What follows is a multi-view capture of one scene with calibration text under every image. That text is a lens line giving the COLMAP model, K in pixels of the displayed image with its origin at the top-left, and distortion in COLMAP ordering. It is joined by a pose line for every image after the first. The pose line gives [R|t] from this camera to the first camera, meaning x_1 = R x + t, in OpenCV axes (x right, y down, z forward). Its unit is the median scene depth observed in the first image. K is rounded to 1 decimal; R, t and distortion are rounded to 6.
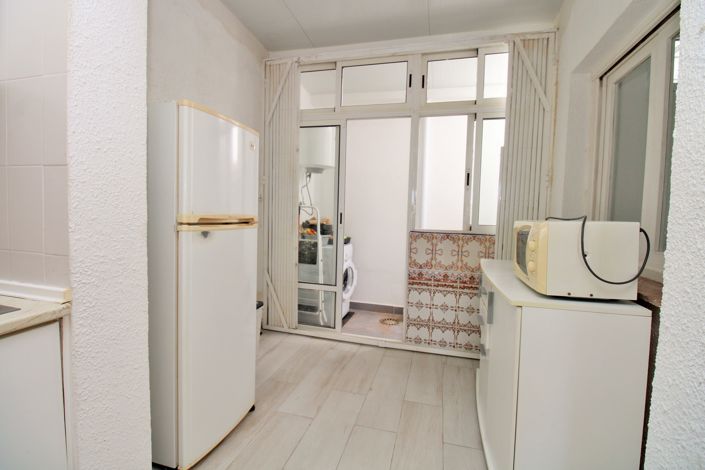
lens RADIAL K [[329.6, 0, 354.8], [0, 329.6, 229.8], [0, 0, 1]] dist [-0.002318, 0.000124]
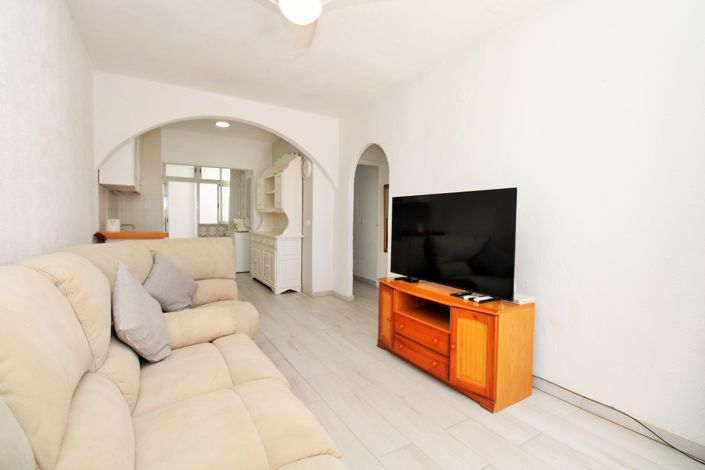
lens RADIAL K [[329.6, 0, 357.9], [0, 329.6, 232.6], [0, 0, 1]] dist [-0.002318, 0.000124]
pose [[0.699069, -0.055335, 0.712910, -0.877625], [0.054795, 0.998215, 0.023749, 0.082847], [-0.712951, 0.022462, 0.700854, -1.907008]]
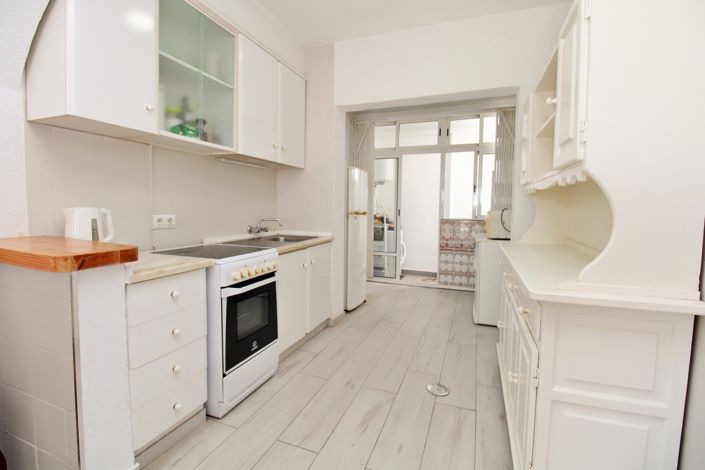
lens RADIAL K [[329.6, 0, 355.7], [0, 329.6, 232.1], [0, 0, 1]] dist [-0.002318, 0.000124]
pose [[0.994819, -0.008775, -0.101284, -0.100319], [0.009874, 0.999898, 0.010352, 0.048662], [0.101183, -0.011298, 0.994804, -0.761279]]
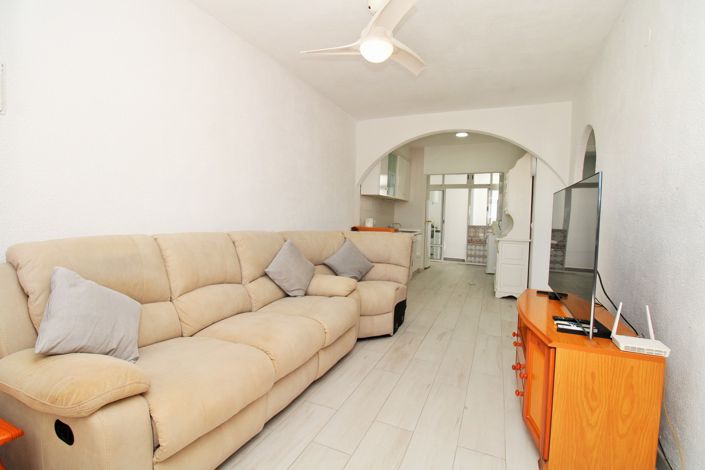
lens RADIAL K [[329.6, 0, 355.3], [0, 329.6, 233.8], [0, 0, 1]] dist [-0.002318, 0.000124]
pose [[0.986754, 0.004036, -0.162172, -0.372719], [-0.006007, 0.999914, -0.011667, 0.122487], [0.162111, 0.012487, 0.986693, -2.206987]]
